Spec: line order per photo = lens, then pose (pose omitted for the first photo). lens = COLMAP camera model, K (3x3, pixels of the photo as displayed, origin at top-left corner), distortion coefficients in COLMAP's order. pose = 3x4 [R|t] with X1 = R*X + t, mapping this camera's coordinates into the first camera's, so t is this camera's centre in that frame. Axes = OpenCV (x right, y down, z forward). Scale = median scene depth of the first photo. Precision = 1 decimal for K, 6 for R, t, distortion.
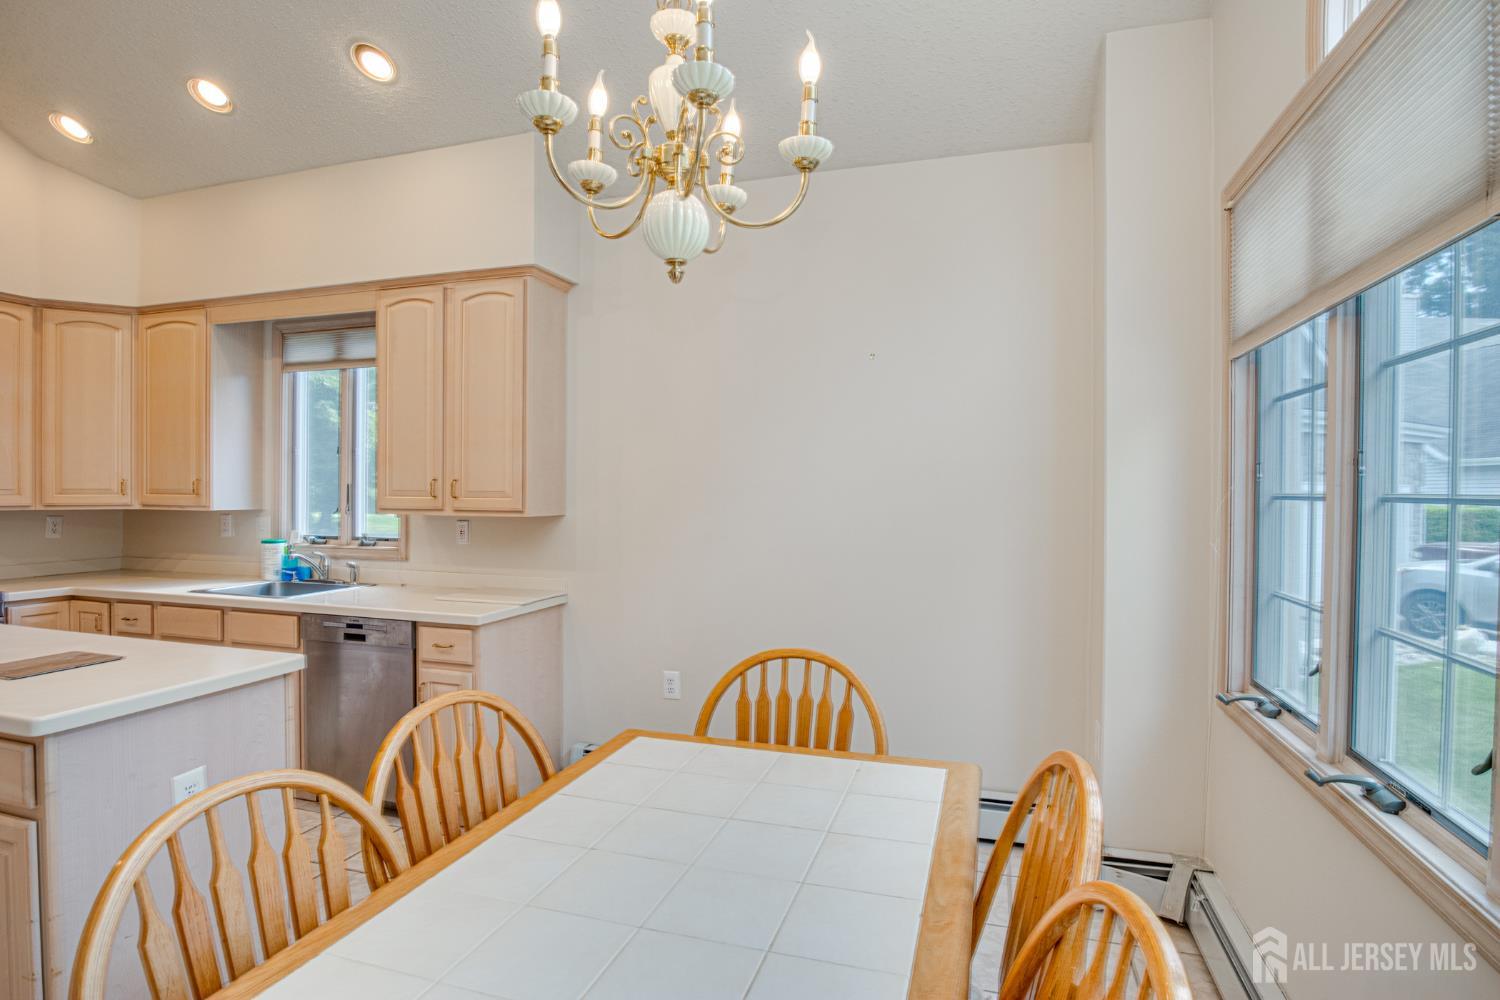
lens RADIAL K [[750.7, 0, 761.6], [0, 750.7, 494.6], [0, 0, 1]] dist [-0.030738, 0.002627]
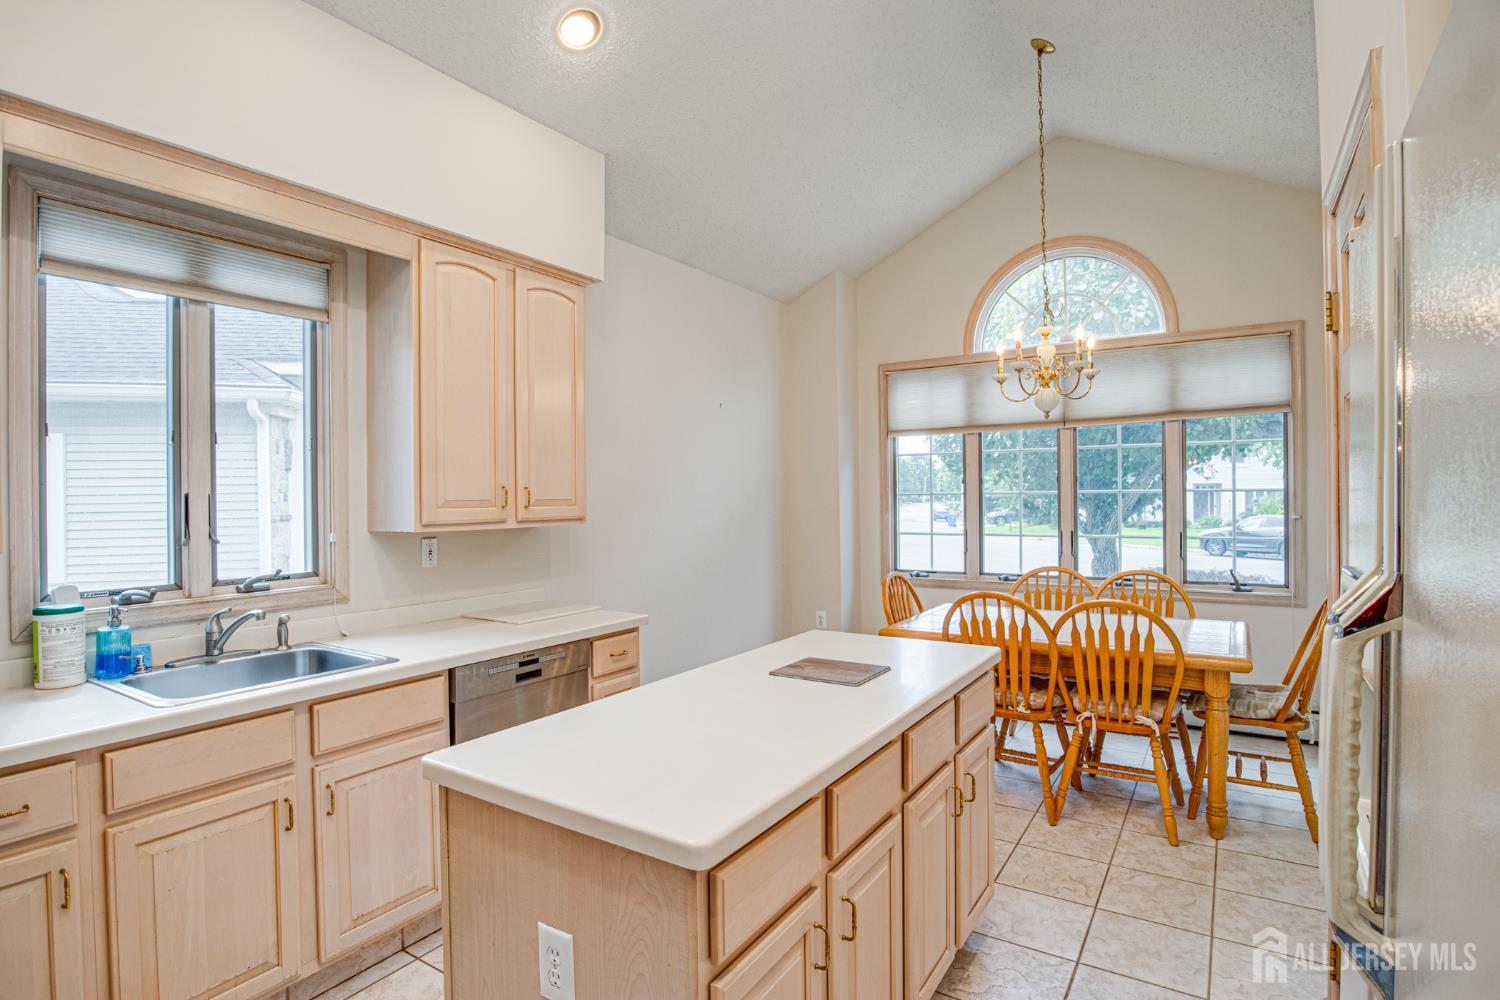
lens RADIAL K [[750.7, 0, 761.6], [0, 750.7, 494.6], [0, 0, 1]] dist [-0.030738, 0.002627]
pose [[0.261226, -0.012132, 0.965202, -1.193329], [0.015490, 0.999845, 0.008376, -0.014125], [-0.965153, 0.012764, 0.261373, 0.484570]]
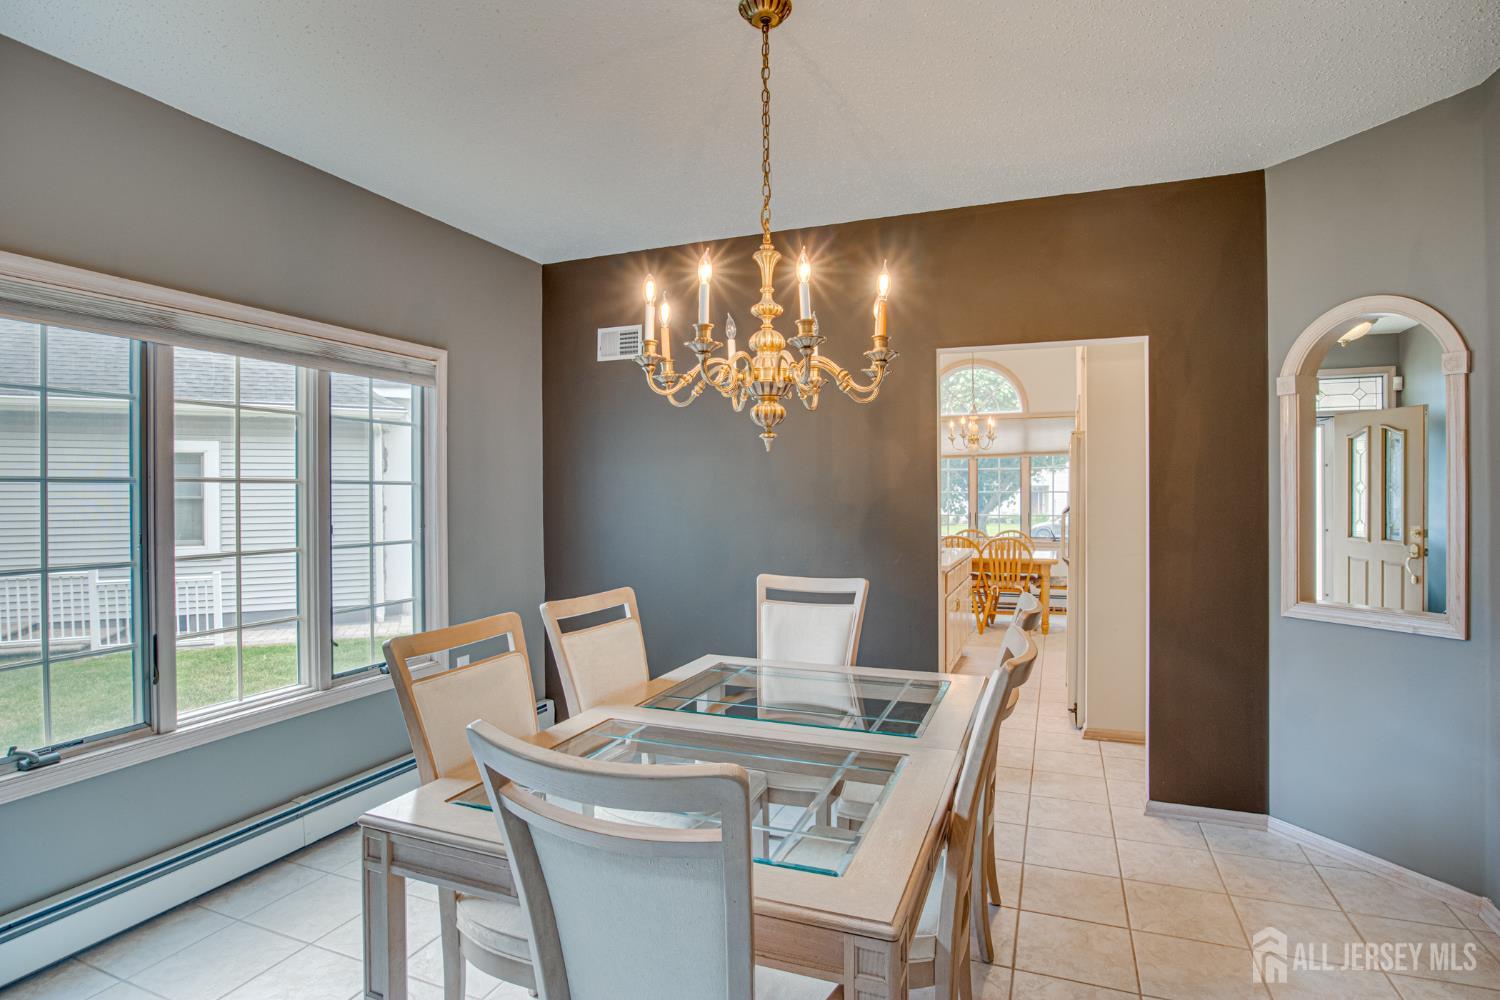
lens RADIAL K [[750.7, 0, 761.6], [0, 750.7, 494.6], [0, 0, 1]] dist [-0.030738, 0.002627]
pose [[0.076674, -0.013937, 0.996959, -2.468643], [0.009053, 0.999871, 0.013281, -0.034477], [-0.997015, 0.008007, 0.076790, 0.860126]]
